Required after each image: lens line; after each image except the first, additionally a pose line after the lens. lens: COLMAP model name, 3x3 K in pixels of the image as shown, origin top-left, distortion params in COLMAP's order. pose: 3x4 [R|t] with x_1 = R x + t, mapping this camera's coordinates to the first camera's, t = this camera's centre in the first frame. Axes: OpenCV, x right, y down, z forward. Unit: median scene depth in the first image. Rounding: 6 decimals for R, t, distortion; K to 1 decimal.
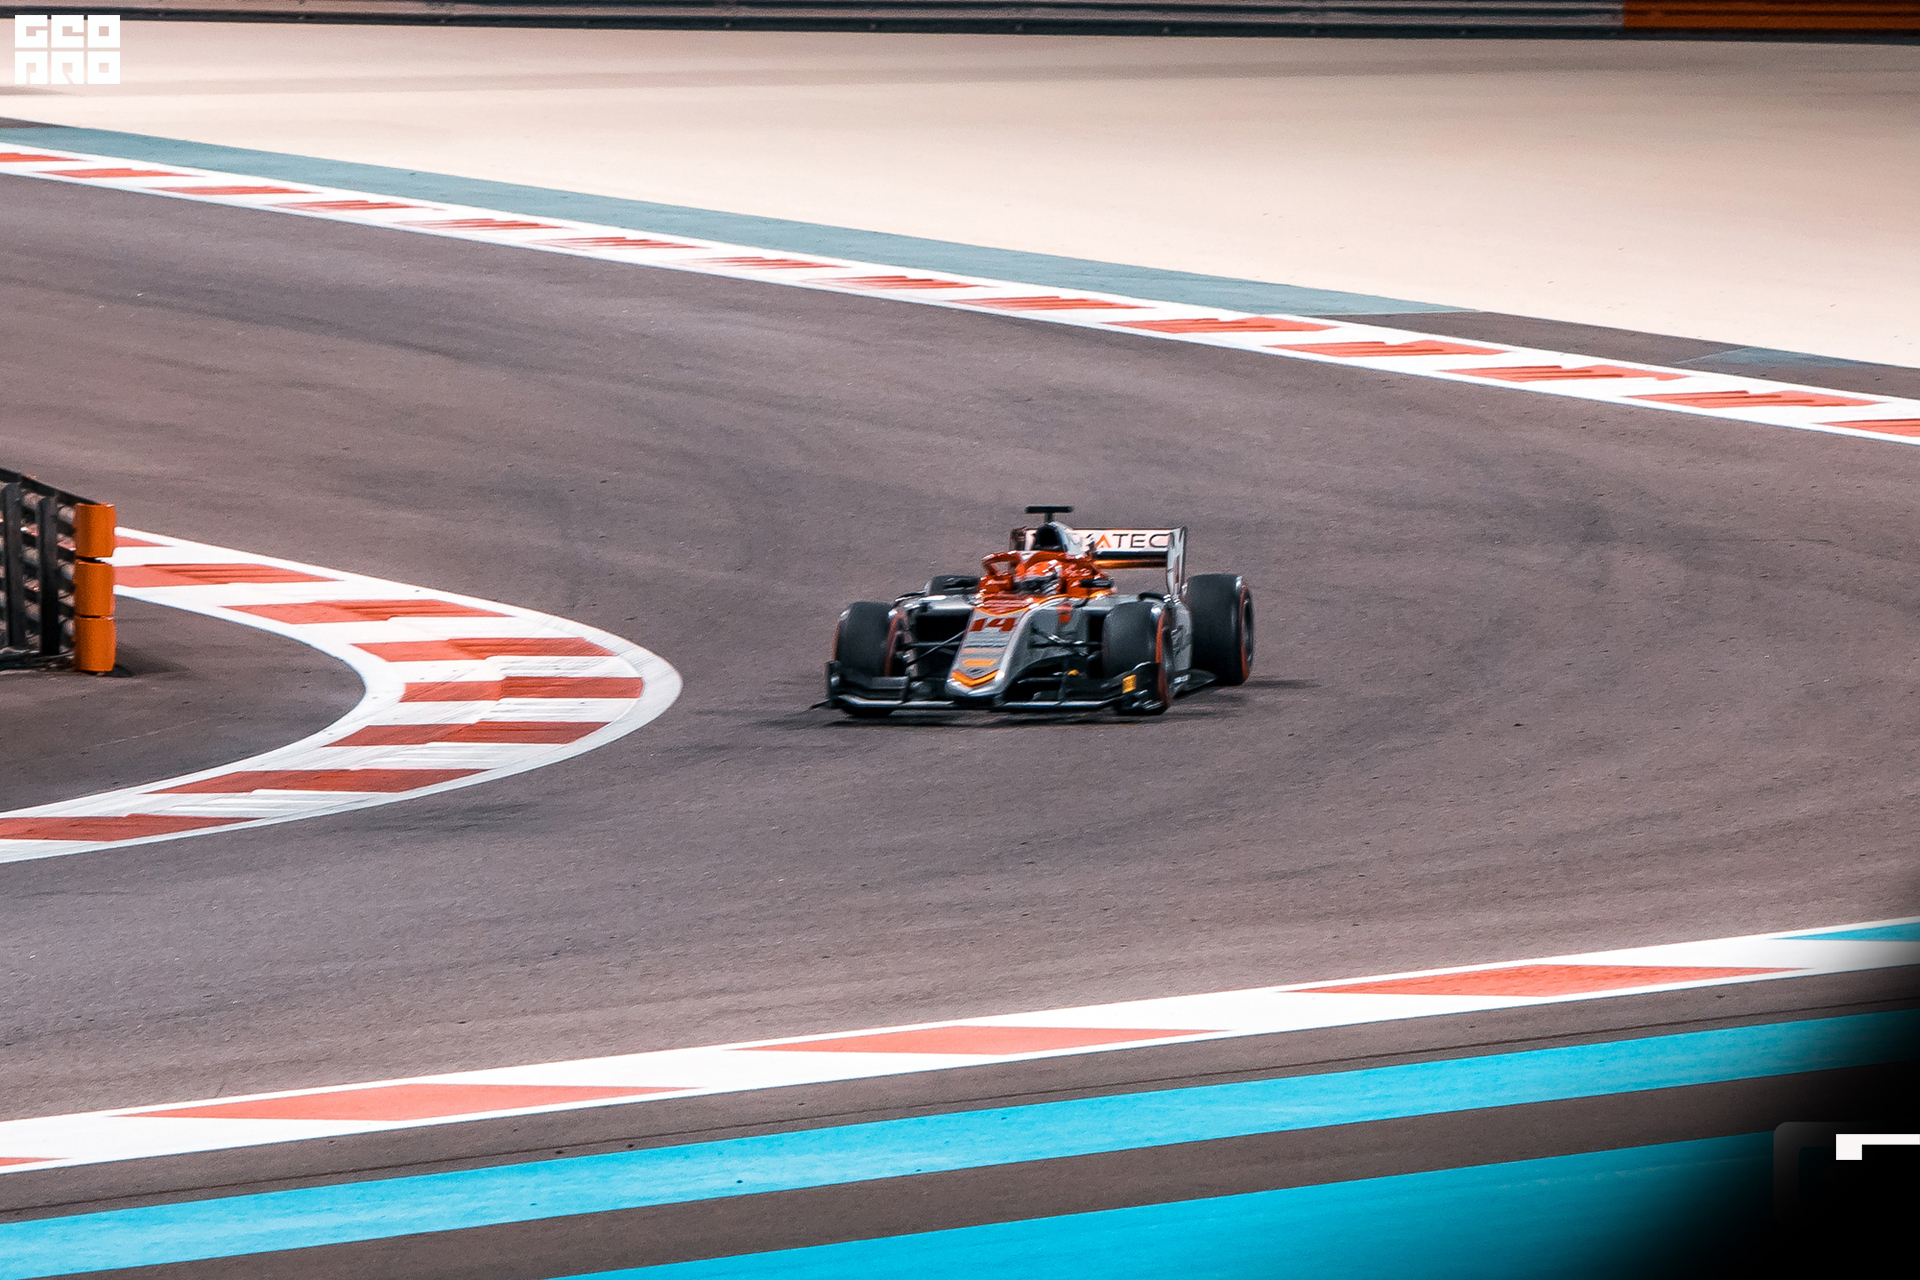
lens RADIAL K [[11340.1, 0, 960.0], [0, 11340.1, 640.0], [0, 0, 1]] dist [1.363159, -119.819434]
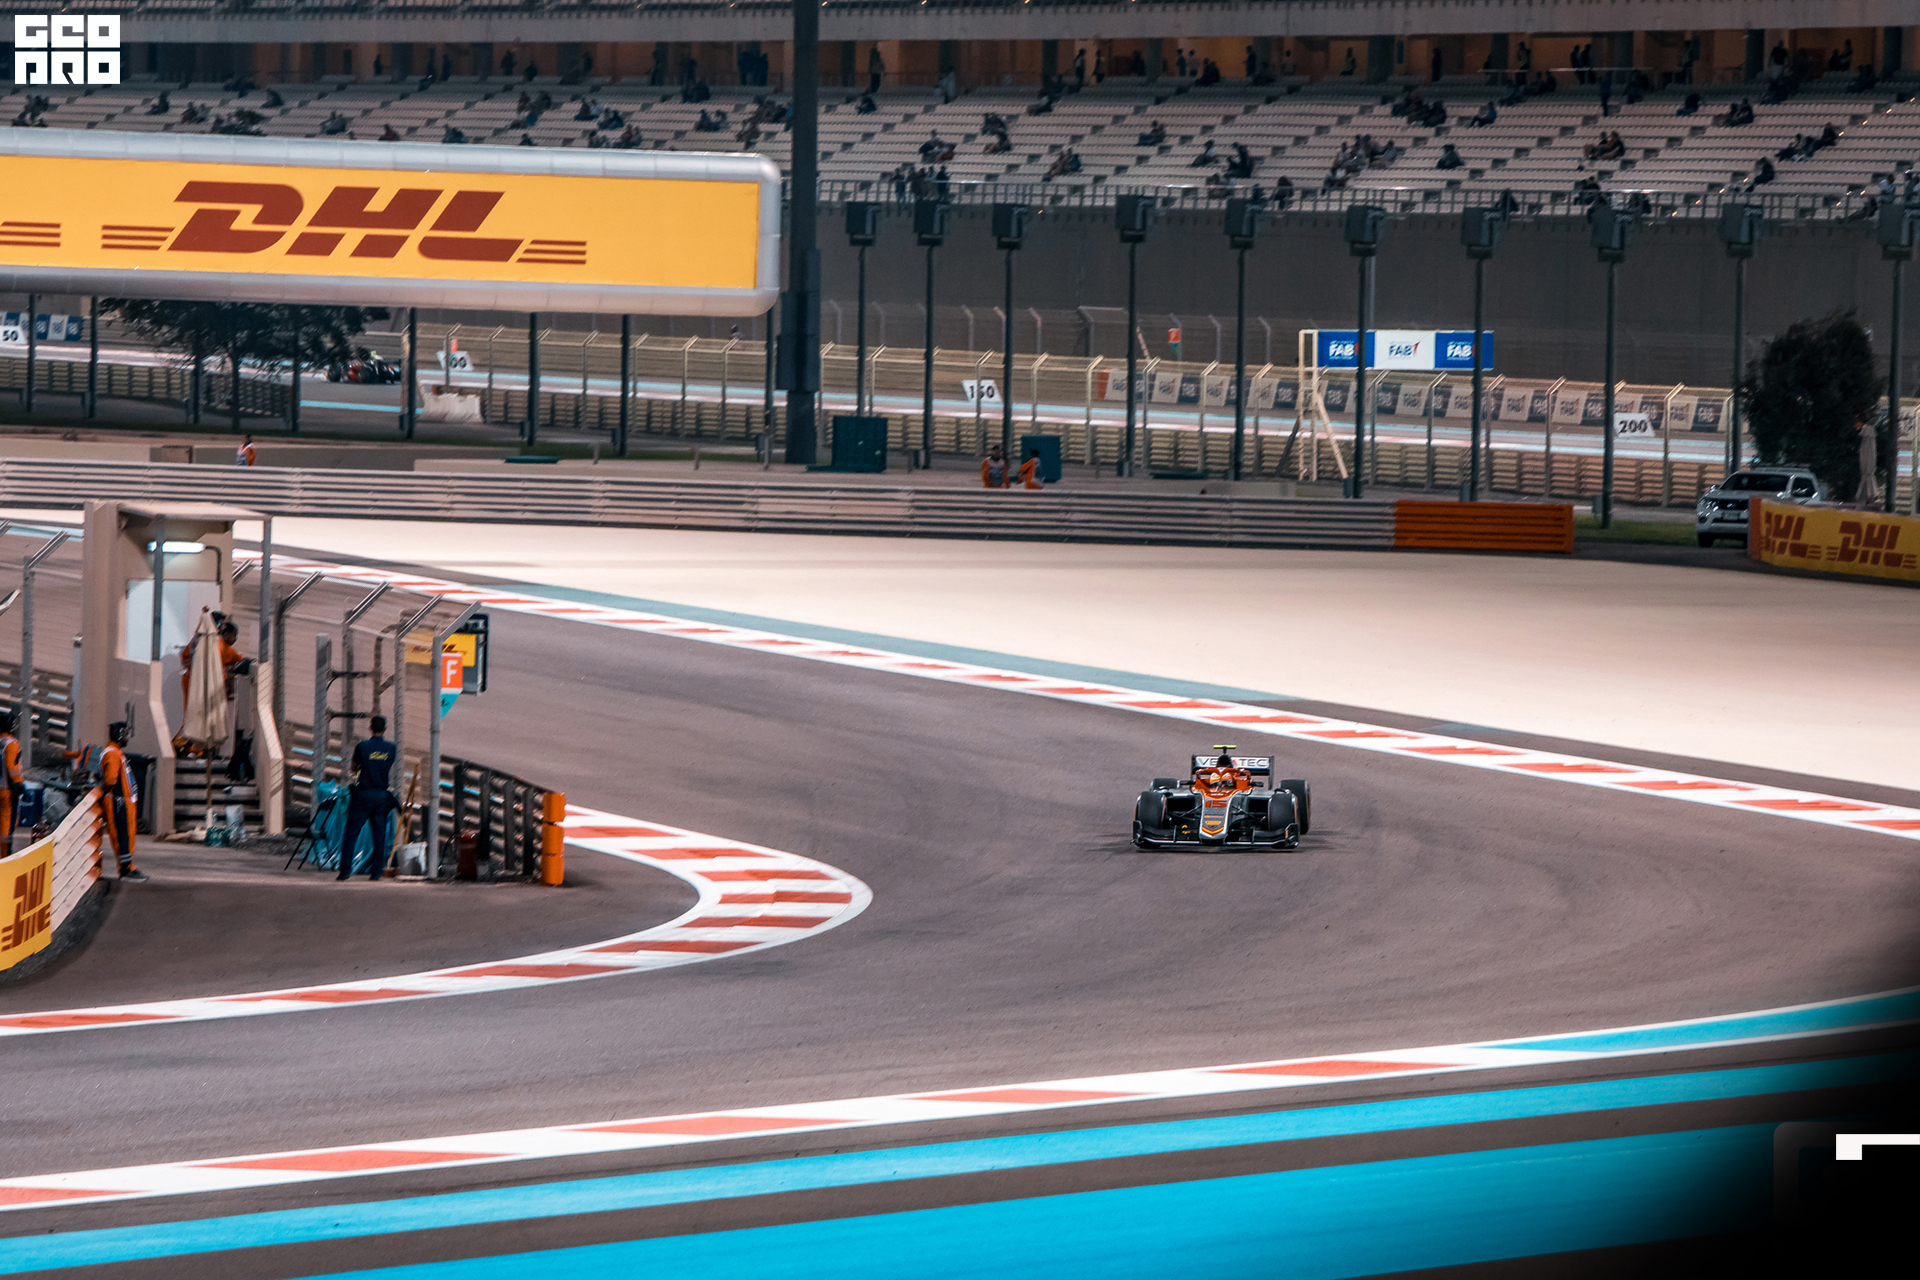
lens RADIAL K [[11340.1, 0, 960.0], [0, 11340.1, 640.0], [0, 0, 1]] dist [1.363159, -119.819434]
pose [[0.995061, 0.019767, 0.097279, -0.187581], [-0.019102, 0.999787, -0.007761, -0.023296], [-0.097412, 0.005865, 0.995227, -0.804822]]
